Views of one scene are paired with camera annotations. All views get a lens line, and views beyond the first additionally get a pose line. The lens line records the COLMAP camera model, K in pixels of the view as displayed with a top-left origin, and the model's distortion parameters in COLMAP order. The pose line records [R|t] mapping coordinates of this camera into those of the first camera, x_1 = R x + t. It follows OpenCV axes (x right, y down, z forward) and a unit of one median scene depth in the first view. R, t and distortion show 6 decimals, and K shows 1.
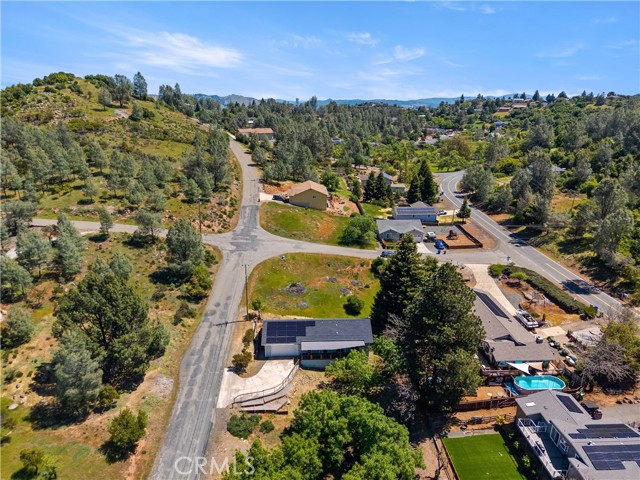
lens RADIAL K [[424.6, 0, 319.4], [0, 424.6, 243.5], [0, 0, 1]] dist [0.038083, -0.041375]
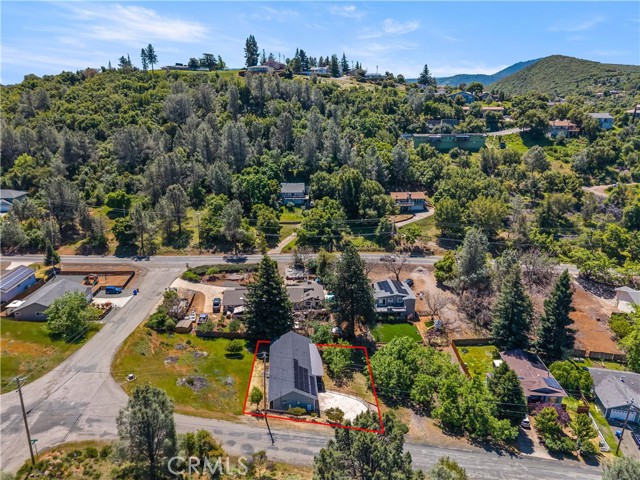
lens RADIAL K [[424.6, 0, 319.4], [0, 424.6, 243.5], [0, 0, 1]] dist [0.038083, -0.041375]
pose [[-0.034948, -0.320143, 0.946725, -0.710630], [0.307776, 0.897815, 0.314965, -0.297503], [-0.950817, 0.302386, 0.067156, 0.602590]]
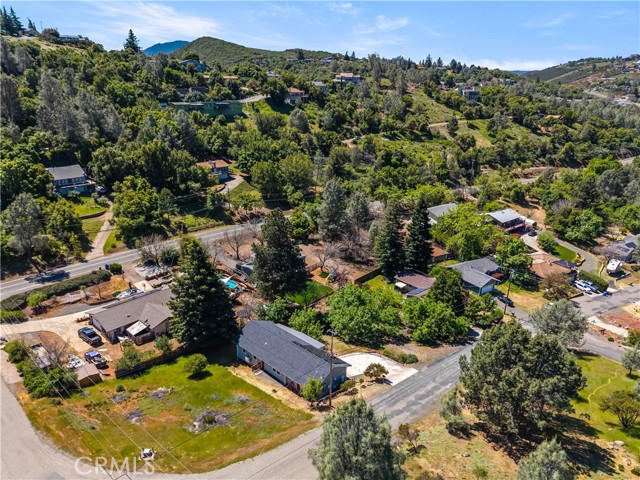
lens RADIAL K [[424.6, 0, 319.4], [0, 424.6, 243.5], [0, 0, 1]] dist [0.038083, -0.041375]
pose [[-0.701961, -0.256306, 0.664498, -0.460385], [0.211886, 0.815603, 0.538420, -0.352633], [-0.679967, 0.518748, -0.518214, 1.016211]]
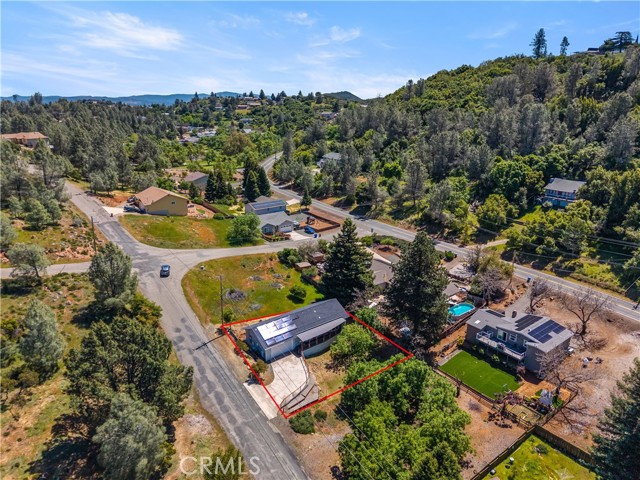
lens RADIAL K [[424.6, 0, 319.4], [0, 424.6, 243.5], [0, 0, 1]] dist [0.038083, -0.041375]
pose [[0.816641, -0.182407, 0.547563, -0.389213], [0.179180, 0.981991, 0.059895, -0.030142], [-0.548627, 0.049200, 0.834618, 0.067711]]
